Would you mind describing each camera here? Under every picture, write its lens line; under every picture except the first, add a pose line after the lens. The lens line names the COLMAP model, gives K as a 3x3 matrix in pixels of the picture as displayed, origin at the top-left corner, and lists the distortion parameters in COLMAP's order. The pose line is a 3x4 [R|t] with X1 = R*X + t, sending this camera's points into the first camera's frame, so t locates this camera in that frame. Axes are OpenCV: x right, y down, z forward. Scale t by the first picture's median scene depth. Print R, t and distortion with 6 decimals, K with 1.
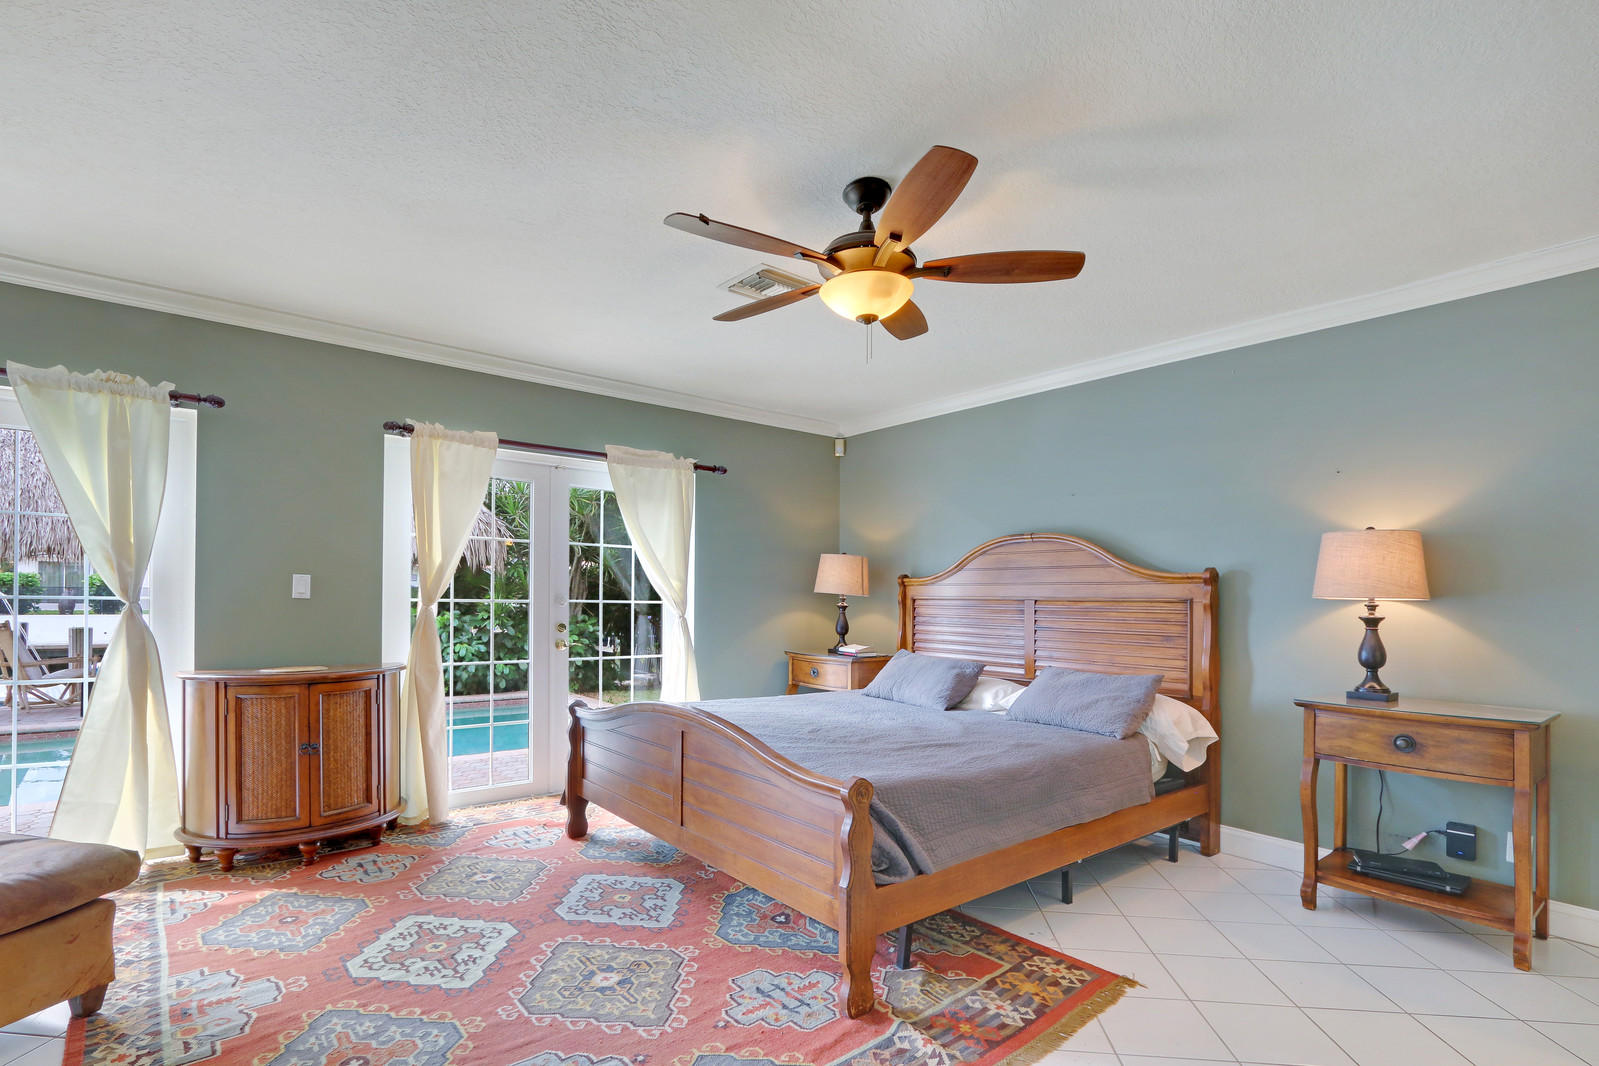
lens RADIAL K [[761.9, 0, 802.2], [0, 761.9, 596.3], [0, 0, 1]] dist [-0.017197, -0.000309]
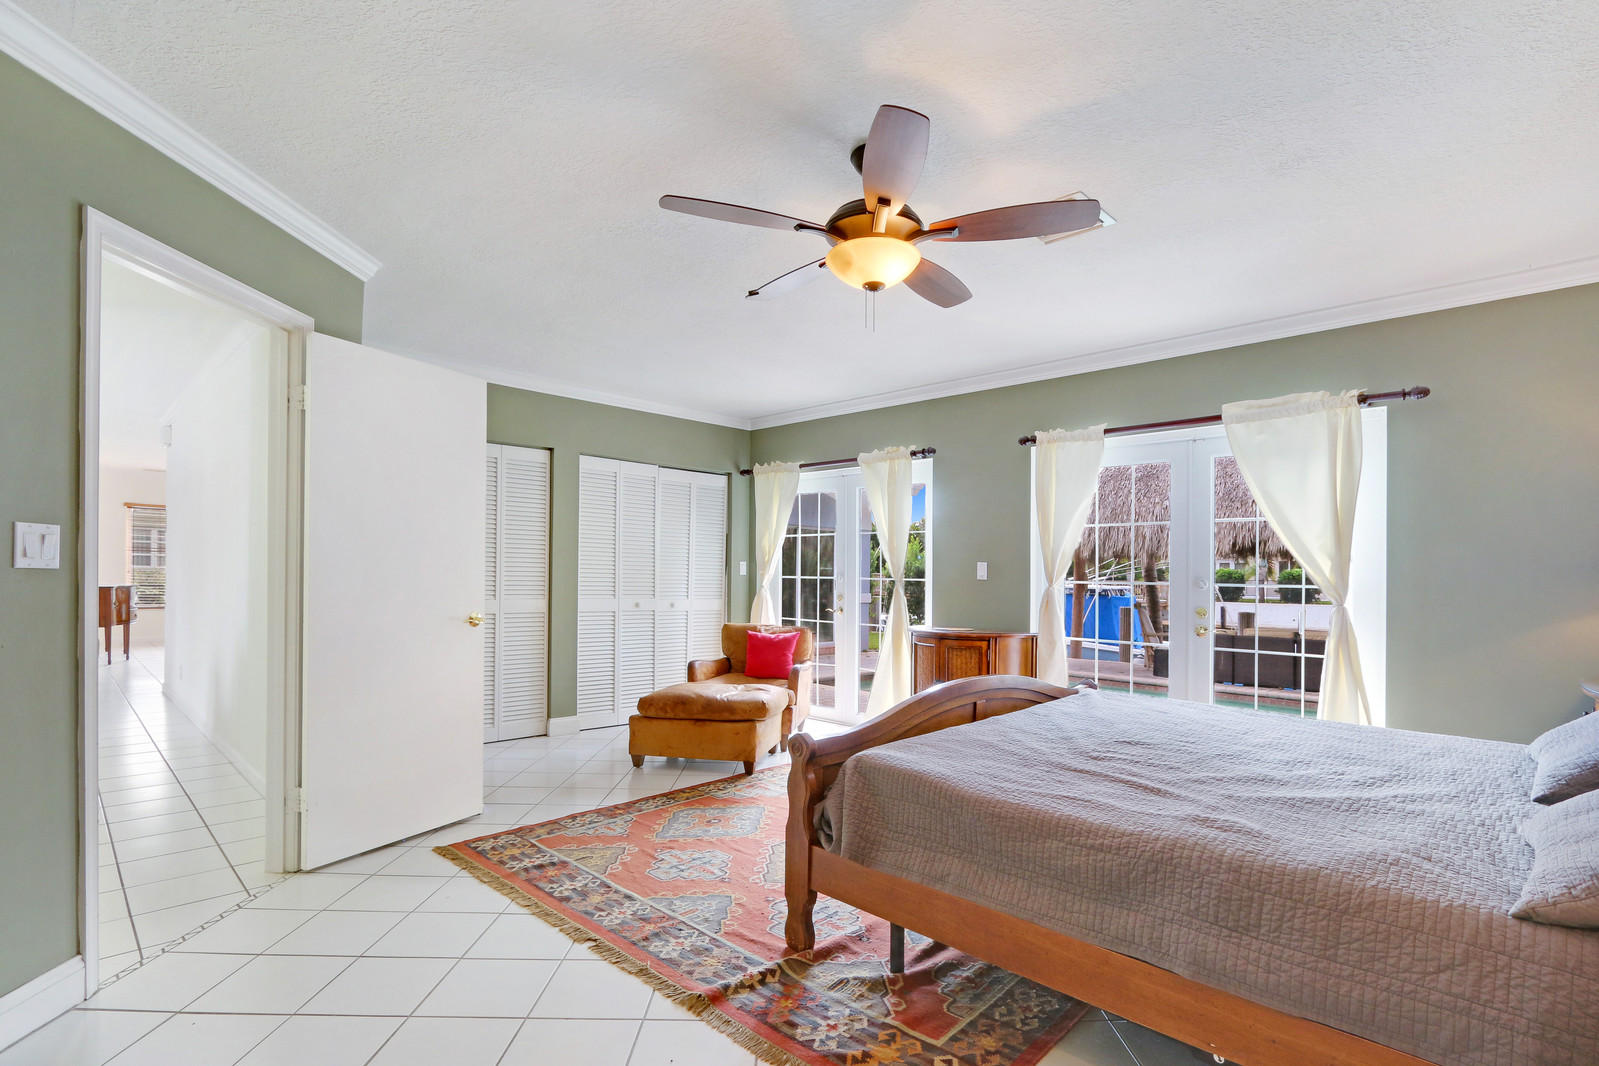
lens RADIAL K [[761.9, 0, 802.2], [0, 761.9, 596.3], [0, 0, 1]] dist [-0.017197, -0.000309]
pose [[0.114669, 0.015908, -0.993276, 0.527042], [-0.010189, 0.999838, 0.014836, 0.012043], [0.993351, 0.008419, 0.114813, 0.401017]]
